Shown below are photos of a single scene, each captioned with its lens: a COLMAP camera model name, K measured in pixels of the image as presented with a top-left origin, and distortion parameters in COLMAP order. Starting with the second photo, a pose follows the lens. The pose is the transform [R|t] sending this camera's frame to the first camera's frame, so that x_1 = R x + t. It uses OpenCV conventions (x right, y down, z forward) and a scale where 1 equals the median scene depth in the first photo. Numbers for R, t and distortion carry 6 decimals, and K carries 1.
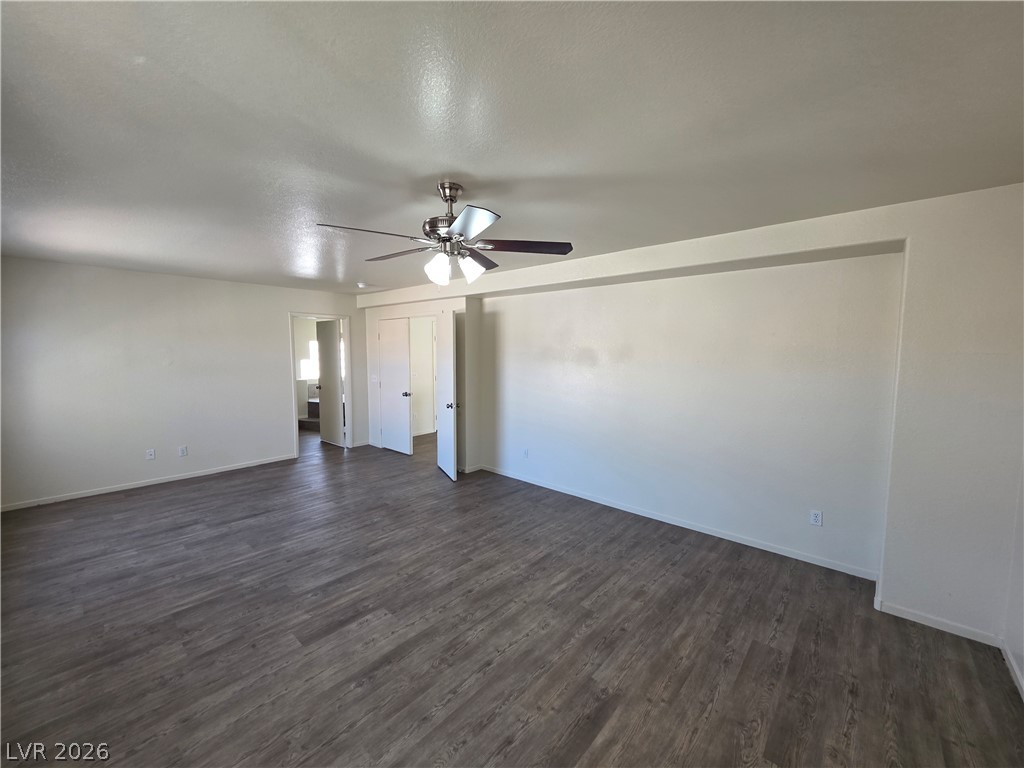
lens RADIAL K [[411.2, 0, 517.0], [0, 411.2, 379.5], [0, 0, 1]] dist [0.001517, 0.000061]
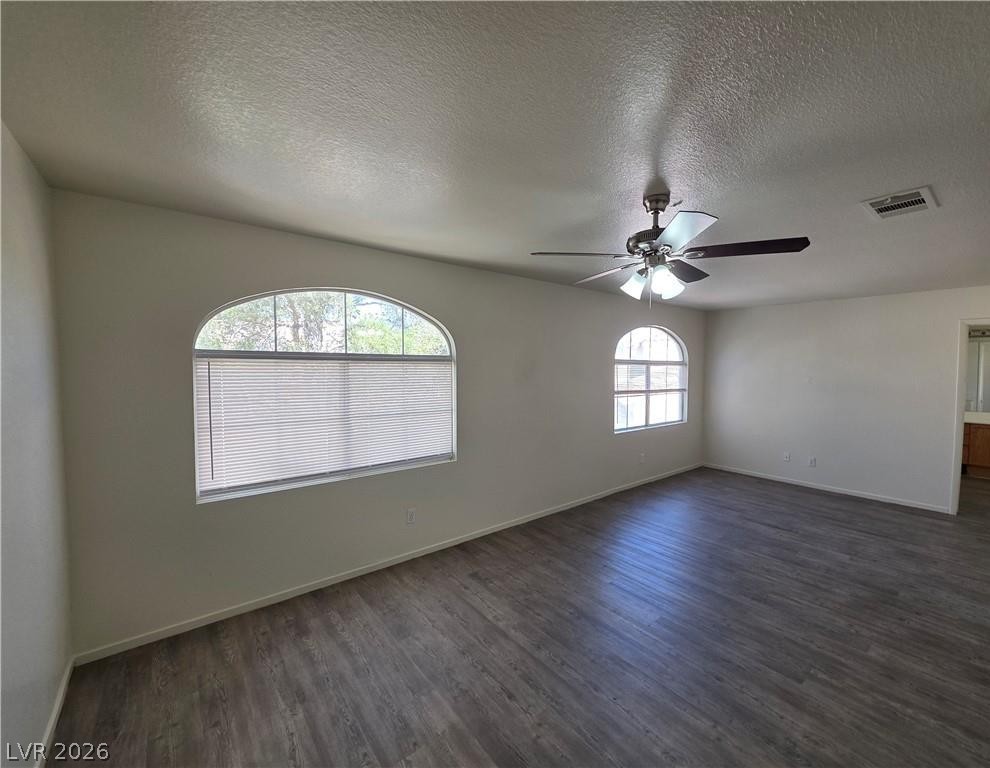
lens RADIAL K [[407.7, 0, 495.0], [0, 407.7, 384.0], [0, 0, 1]] dist [0.000239, 0.000037]
pose [[-0.187177, 0.040416, -0.981494, 0.527578], [-0.080040, 0.995204, 0.056245, -0.027151], [0.979060, 0.089087, -0.183044, 0.533430]]
